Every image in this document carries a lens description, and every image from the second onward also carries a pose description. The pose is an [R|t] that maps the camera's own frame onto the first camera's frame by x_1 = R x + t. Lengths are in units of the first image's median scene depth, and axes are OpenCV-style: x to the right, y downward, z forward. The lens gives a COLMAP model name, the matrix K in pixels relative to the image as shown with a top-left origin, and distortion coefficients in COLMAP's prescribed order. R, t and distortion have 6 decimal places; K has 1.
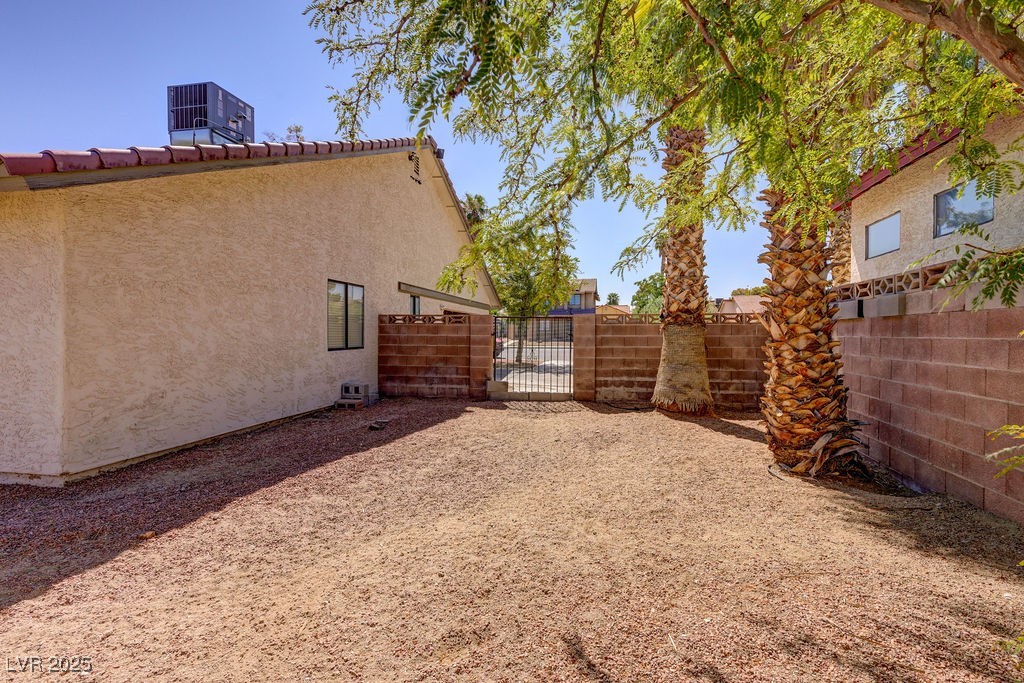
lens RADIAL K [[481.9, 0, 510.3], [0, 481.9, 341.6], [0, 0, 1]] dist [0.000006, 0.000423]
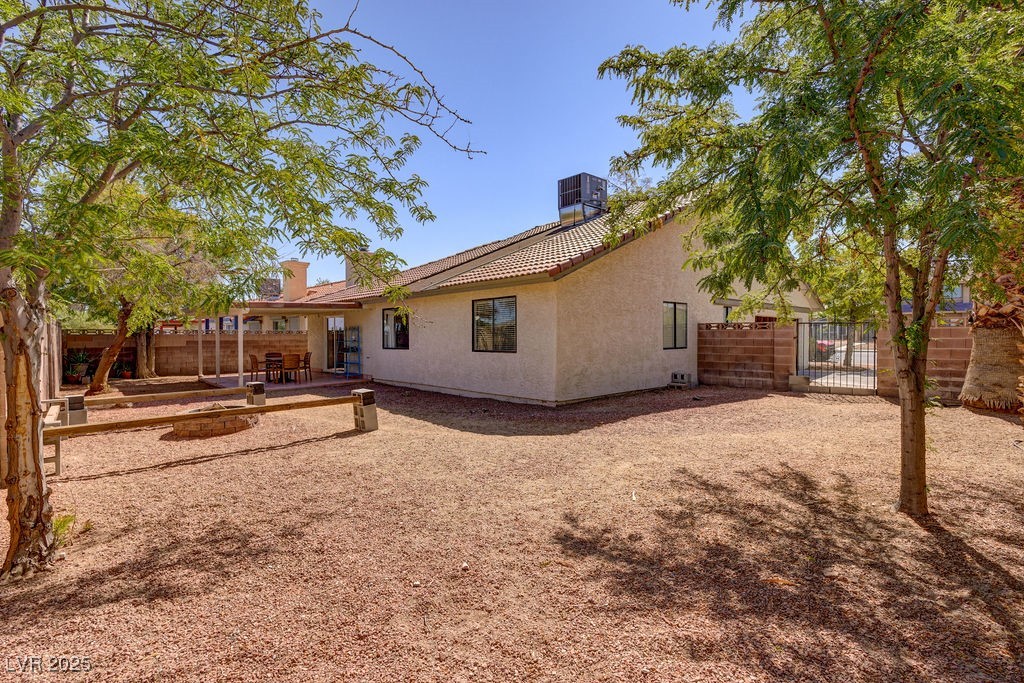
lens RADIAL K [[481.9, 0, 510.3], [0, 481.9, 341.6], [0, 0, 1]] dist [0.000006, 0.000423]
pose [[0.807635, -0.001008, -0.589682, 0.117166], [-0.002485, 0.999984, -0.005113, 0.003420], [0.589678, 0.005595, 0.807619, -0.475373]]
